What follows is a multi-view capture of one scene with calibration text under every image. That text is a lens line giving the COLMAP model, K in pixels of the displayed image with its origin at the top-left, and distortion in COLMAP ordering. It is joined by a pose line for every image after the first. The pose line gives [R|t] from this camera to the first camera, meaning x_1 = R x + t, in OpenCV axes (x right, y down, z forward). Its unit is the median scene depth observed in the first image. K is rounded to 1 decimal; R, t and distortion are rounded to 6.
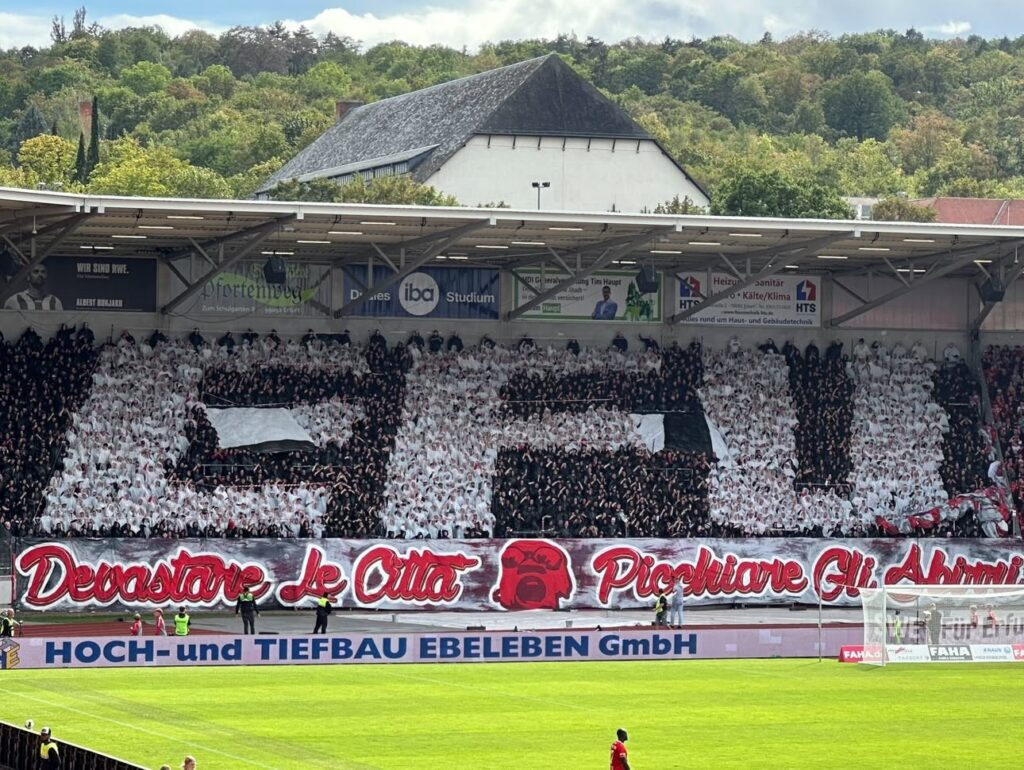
lens RADIAL K [[3550.6, 0, 474.8], [0, 3550.6, 303.1], [0, 0, 1]] dist [-0.227084, 6.276383]
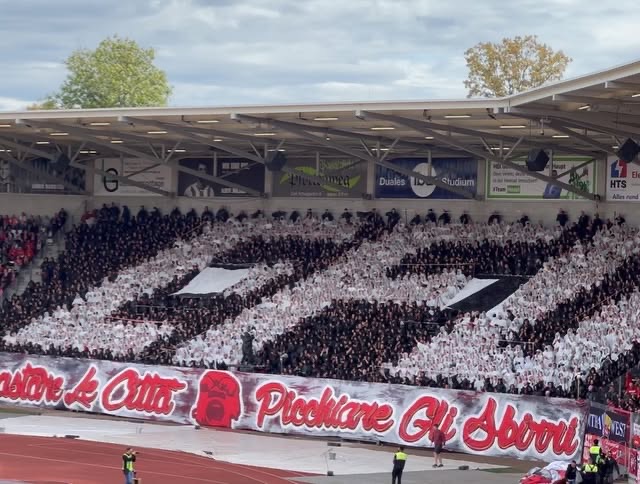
lens RADIAL K [[2527.1, 0, 320.6], [0, 2527.1, 241.1], [0, 0, 1]] dist [-0.543281, 23.536487]
pose [[0.405742, -0.003420, -0.913981, 0.847042], [0.001843, 0.999994, -0.002923, 0.023650], [0.913986, -0.000498, 0.405746, 0.675592]]
